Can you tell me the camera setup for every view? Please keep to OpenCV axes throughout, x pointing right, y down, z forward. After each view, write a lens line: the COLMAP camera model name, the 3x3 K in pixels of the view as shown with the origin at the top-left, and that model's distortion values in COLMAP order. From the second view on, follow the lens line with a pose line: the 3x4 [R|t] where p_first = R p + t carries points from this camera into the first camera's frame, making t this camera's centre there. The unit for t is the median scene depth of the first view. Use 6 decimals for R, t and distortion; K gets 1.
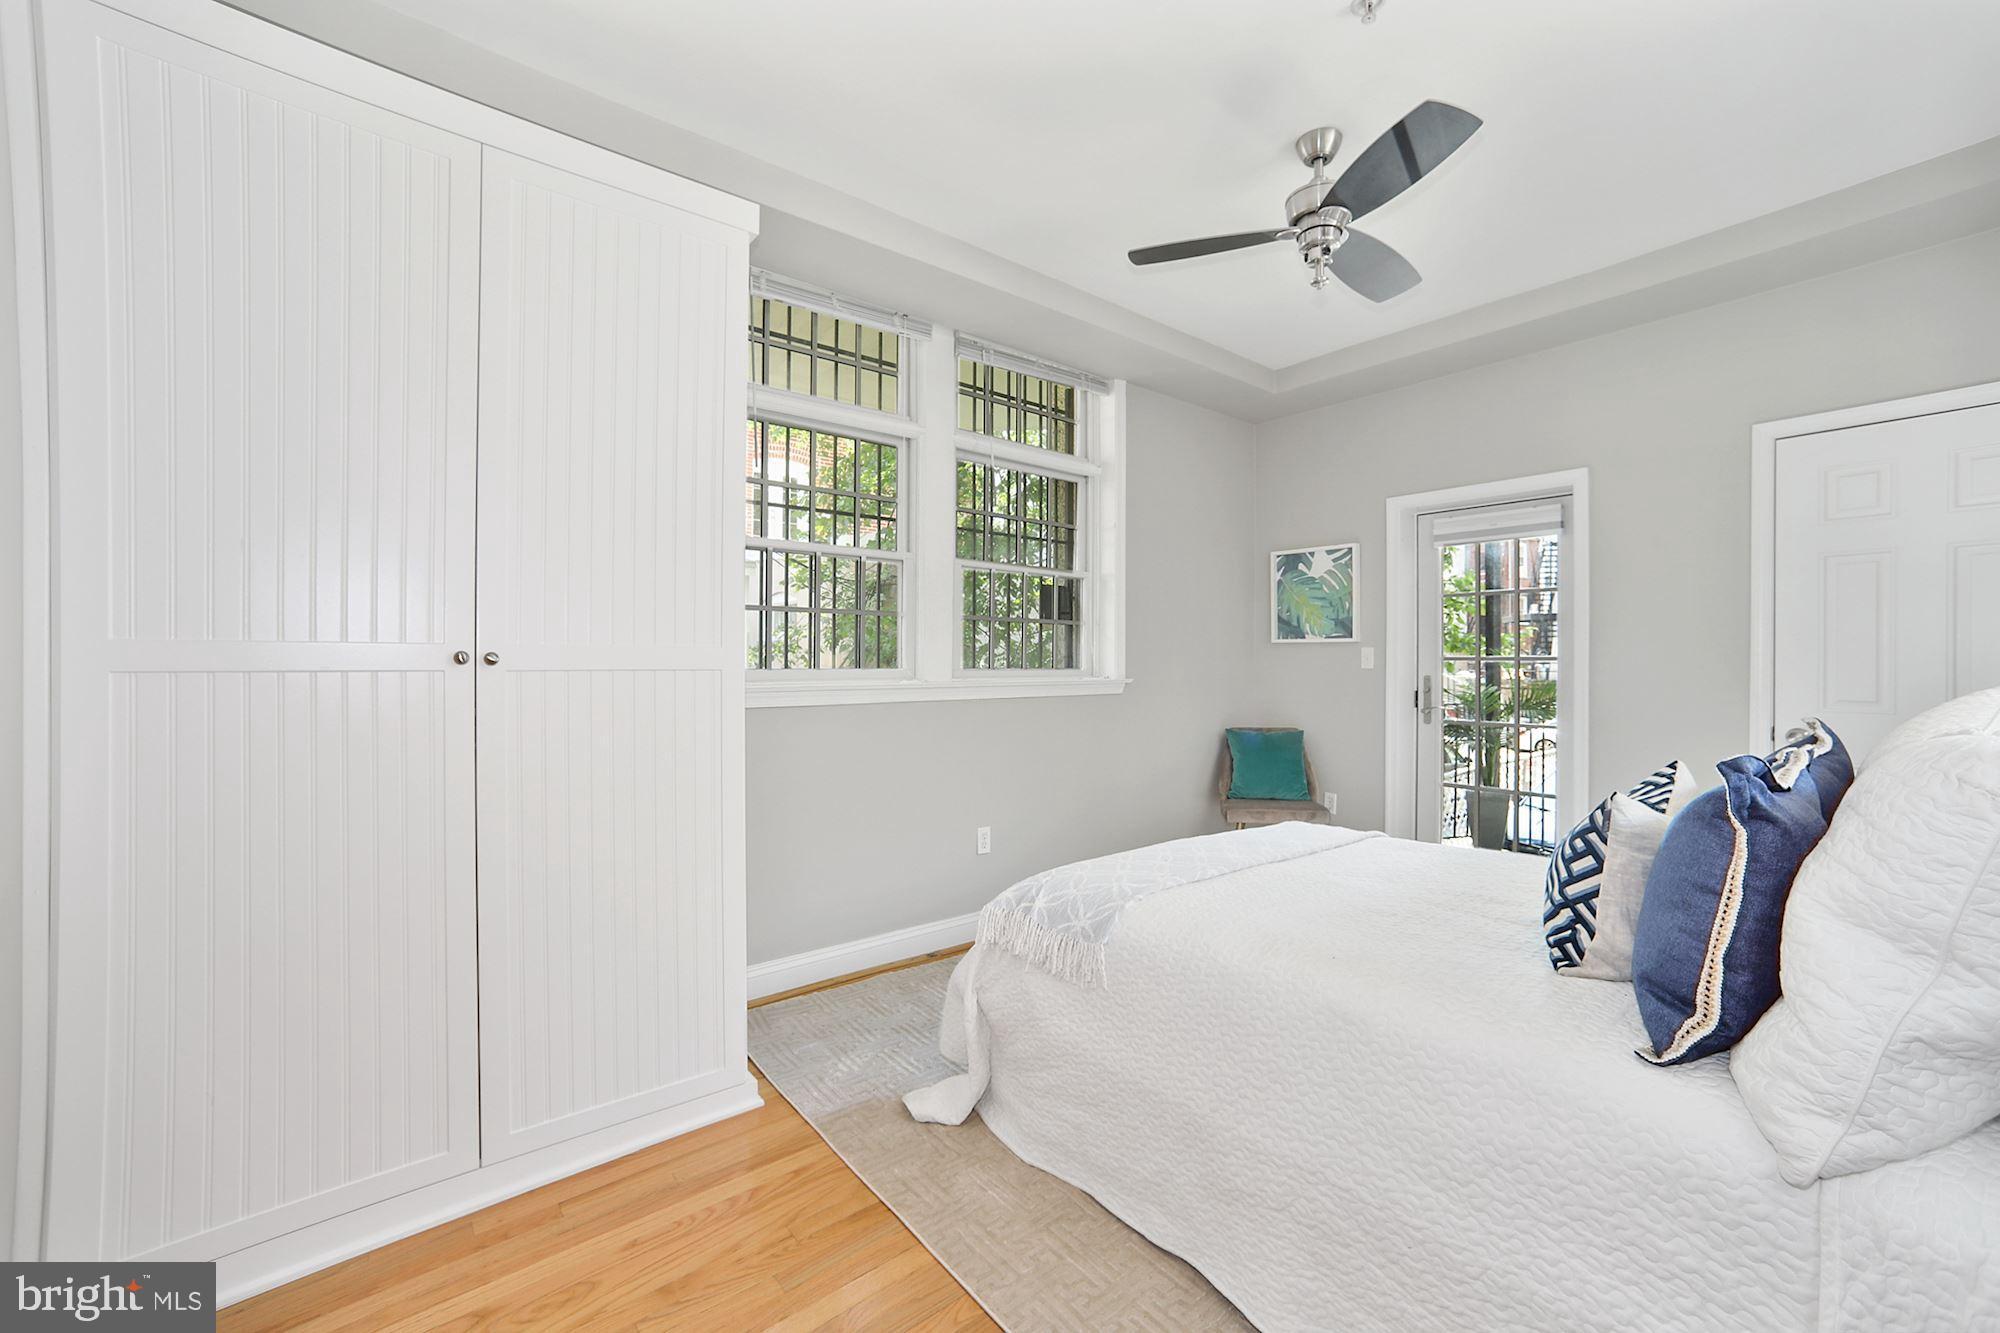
lens RADIAL K [[809.2, 0, 986.6], [0, 809.2, 670.7], [0, 0, 1]] dist [-0.066611, 0.027347]
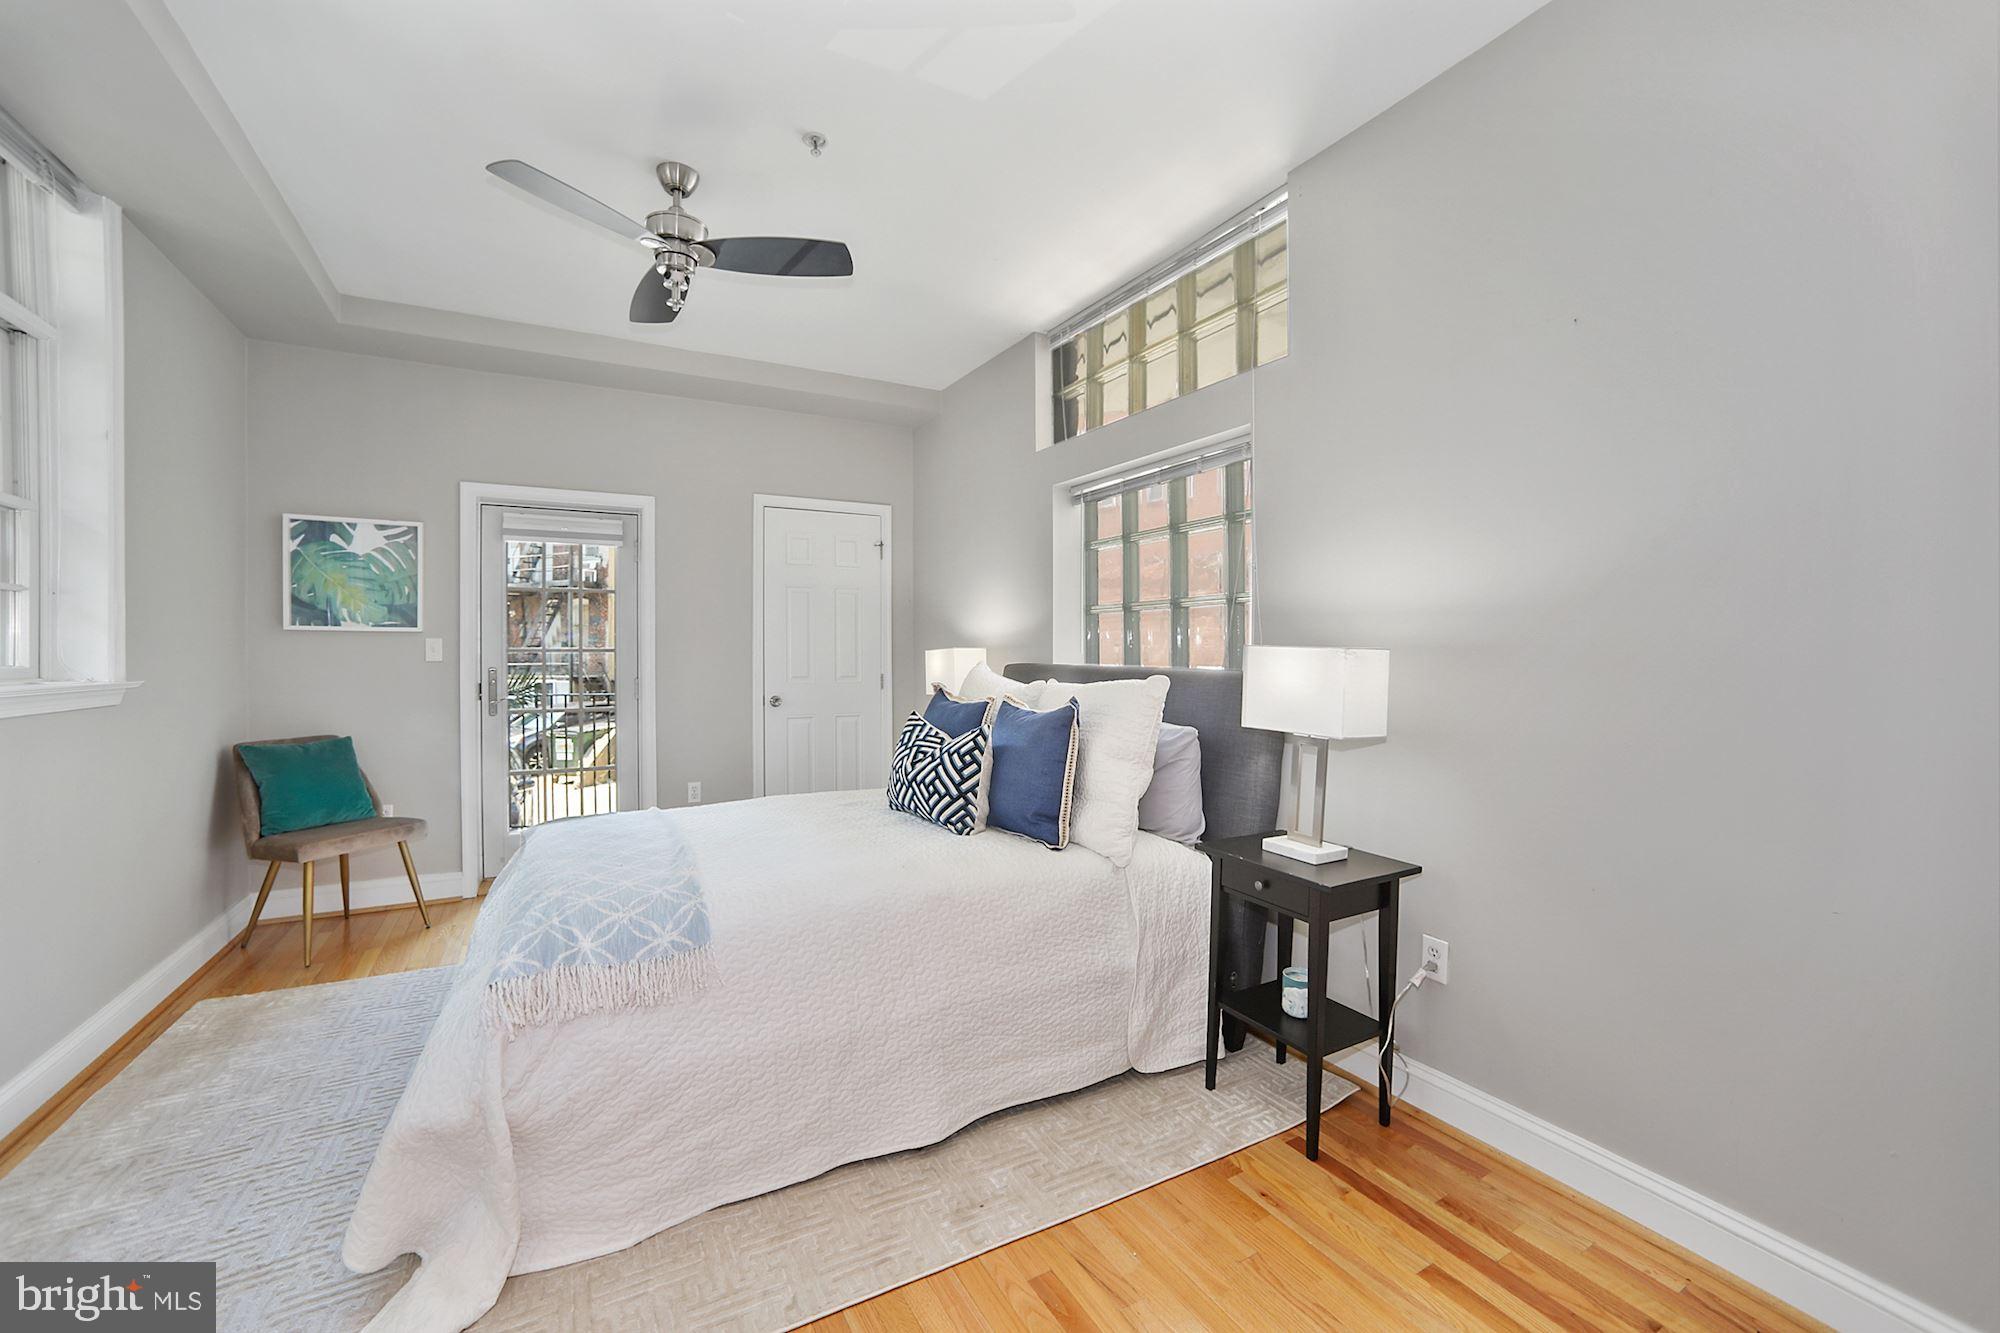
lens RADIAL K [[810.3, 0, 990.2], [0, 810.3, 667.5], [0, 0, 1]] dist [-0.047910, 0.027154]
pose [[0.160724, -0.018866, 0.986819, -0.326866], [0.012650, 0.999775, 0.017053, -0.002939], [-0.986918, 0.009742, 0.160927, 0.218837]]
